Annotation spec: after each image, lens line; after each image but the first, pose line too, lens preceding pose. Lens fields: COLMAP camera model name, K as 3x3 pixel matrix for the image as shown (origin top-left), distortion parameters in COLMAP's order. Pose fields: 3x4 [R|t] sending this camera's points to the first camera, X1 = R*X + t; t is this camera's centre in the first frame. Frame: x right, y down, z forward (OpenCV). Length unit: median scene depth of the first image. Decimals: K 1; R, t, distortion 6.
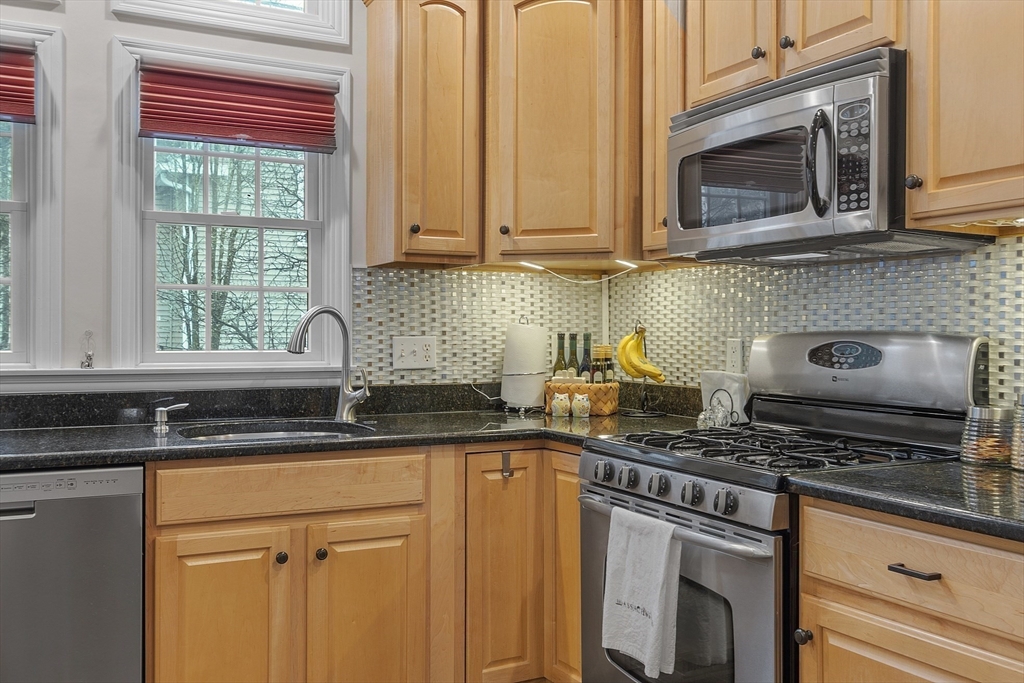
lens RADIAL K [[937.7, 0, 512.0], [0, 937.7, 341.5], [0, 0, 1]] dist [0.004477, -0.004847]
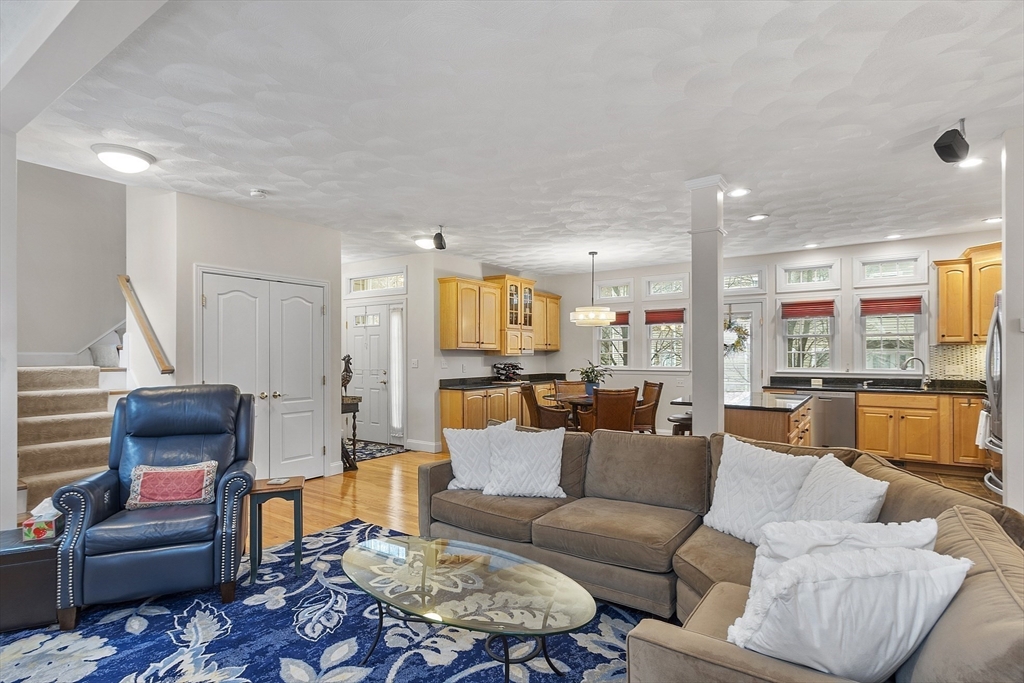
lens RADIAL K [[509.6, 0, 511.7], [0, 509.6, 355.7], [0, 0, 1]] dist [-0.000832, -0.001075]
pose [[0.466217, -0.004197, -0.884660, 0.856407], [-0.003086, 0.999975, -0.006371, -0.025751], [0.884665, 0.005700, 0.466193, -1.384450]]
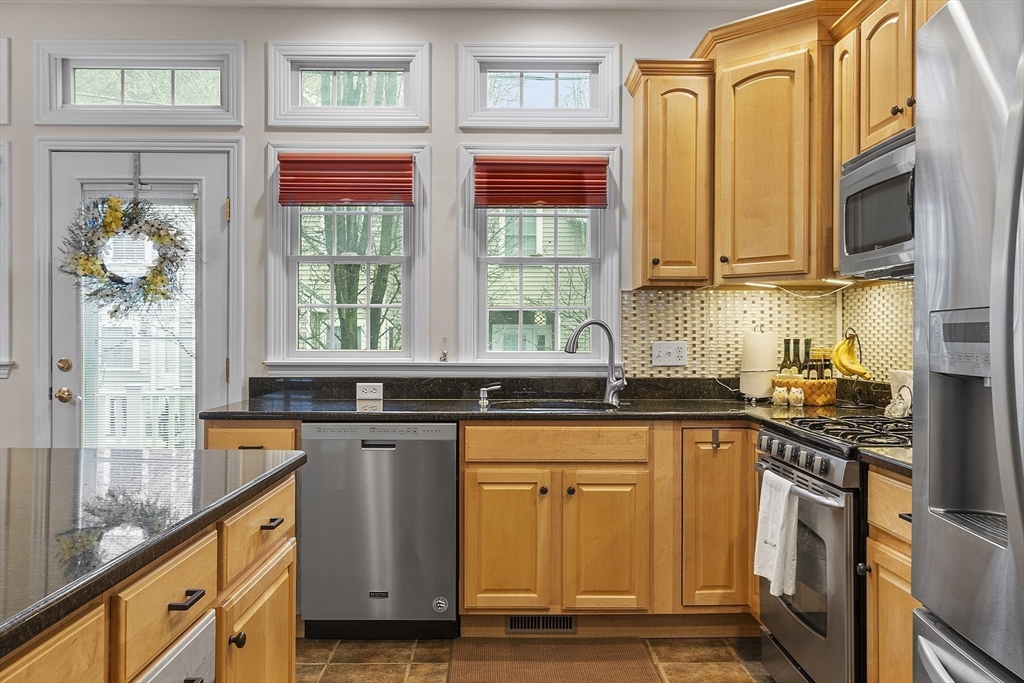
lens RADIAL K [[828.3, 0, 511.3], [0, 828.3, 350.6], [0, 0, 1]] dist [-0.003982, -0.001437]
pose [[0.894564, 0.005369, -0.446907, 0.244237], [-0.003471, 0.999981, 0.005066, 0.002970], [0.446925, -0.002981, 0.894566, -0.160345]]
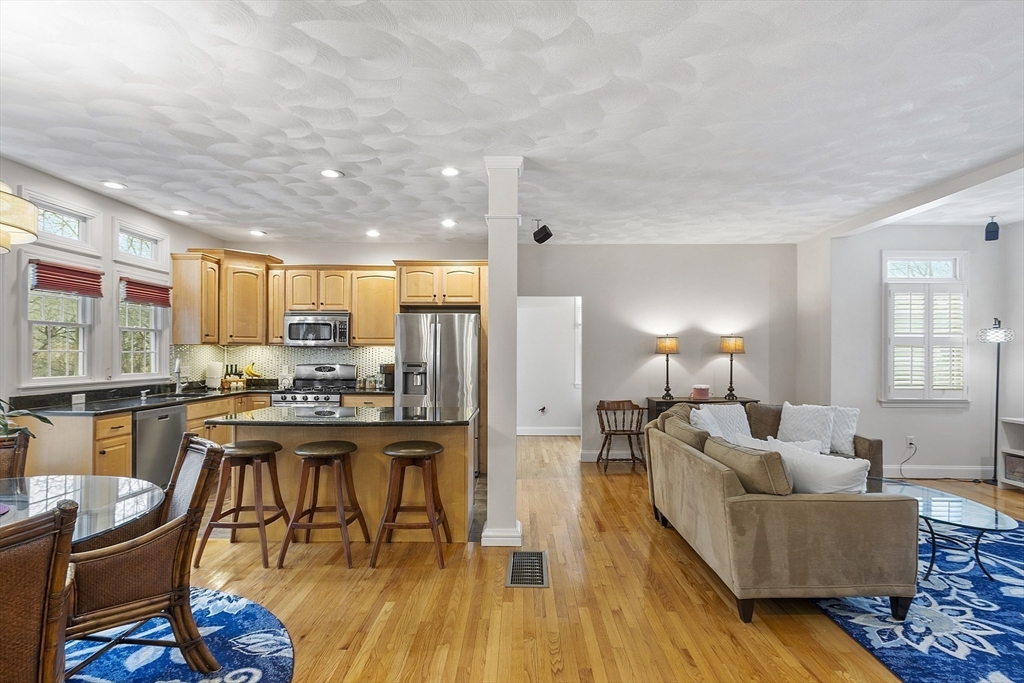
lens RADIAL K [[521.7, 0, 514.6], [0, 521.7, 356.2], [0, 0, 1]] dist [-0.002451, -0.000121]
pose [[0.464072, -0.005519, 0.885780, -1.262448], [0.004311, 0.999983, 0.003972, -0.046642], [-0.885787, 0.001975, 0.464088, -0.864198]]
